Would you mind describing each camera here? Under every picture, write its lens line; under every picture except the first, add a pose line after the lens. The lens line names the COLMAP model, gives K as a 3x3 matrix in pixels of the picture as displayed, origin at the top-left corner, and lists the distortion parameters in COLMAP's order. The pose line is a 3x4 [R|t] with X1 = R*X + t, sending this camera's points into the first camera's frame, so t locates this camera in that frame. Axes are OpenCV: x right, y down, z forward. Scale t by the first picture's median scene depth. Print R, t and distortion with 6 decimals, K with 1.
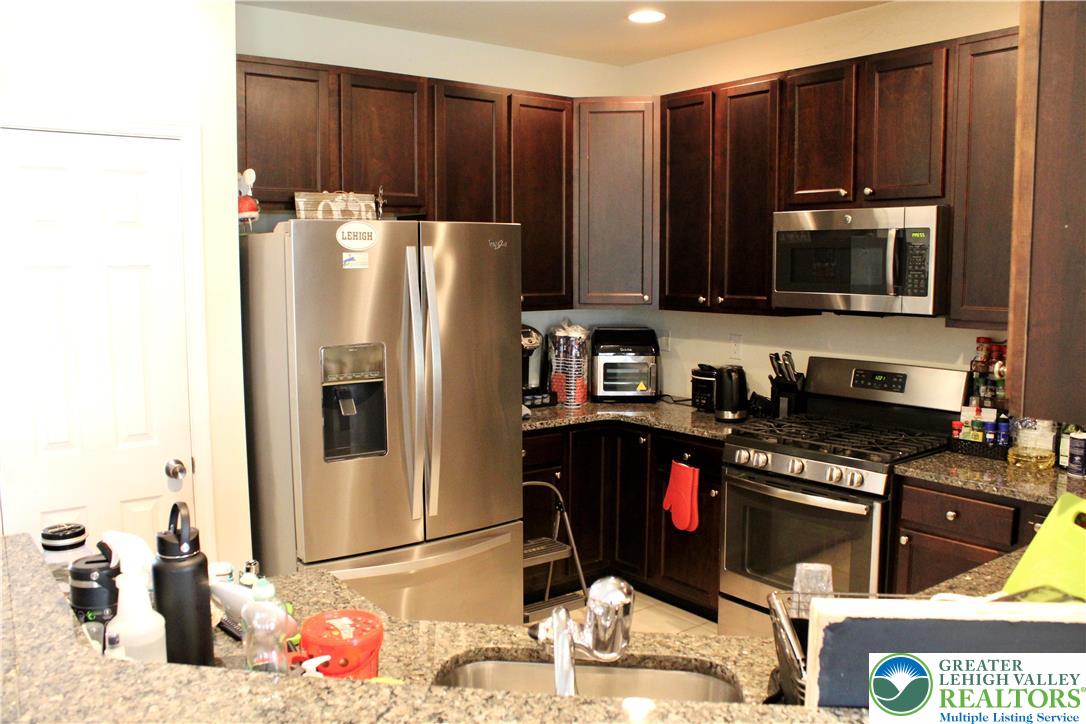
lens RADIAL K [[901.8, 0, 539.0], [0, 901.8, 363.8], [0, 0, 1]] dist [-0.103434, 0.001717]
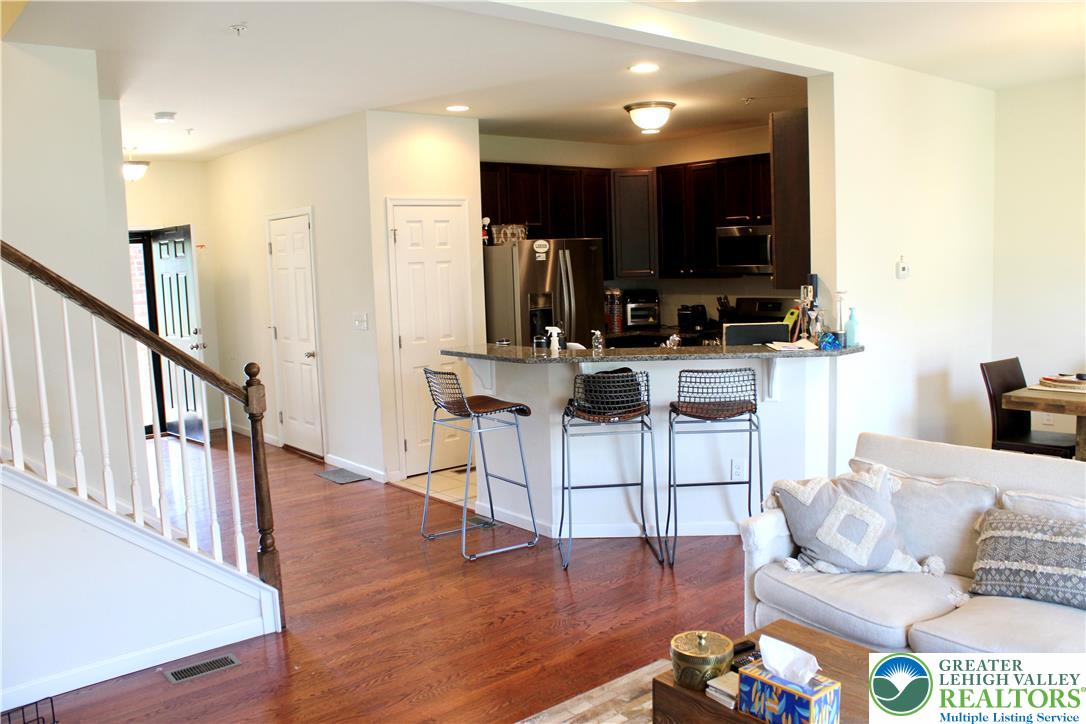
lens RADIAL K [[901.8, 0, 539.0], [0, 901.8, 363.8], [0, 0, 1]] dist [-0.103434, 0.001717]
pose [[0.998213, -0.038527, 0.045678, -0.238174], [0.038376, 0.999255, 0.004173, 0.113668], [-0.045804, -0.002413, 0.998948, -0.991419]]
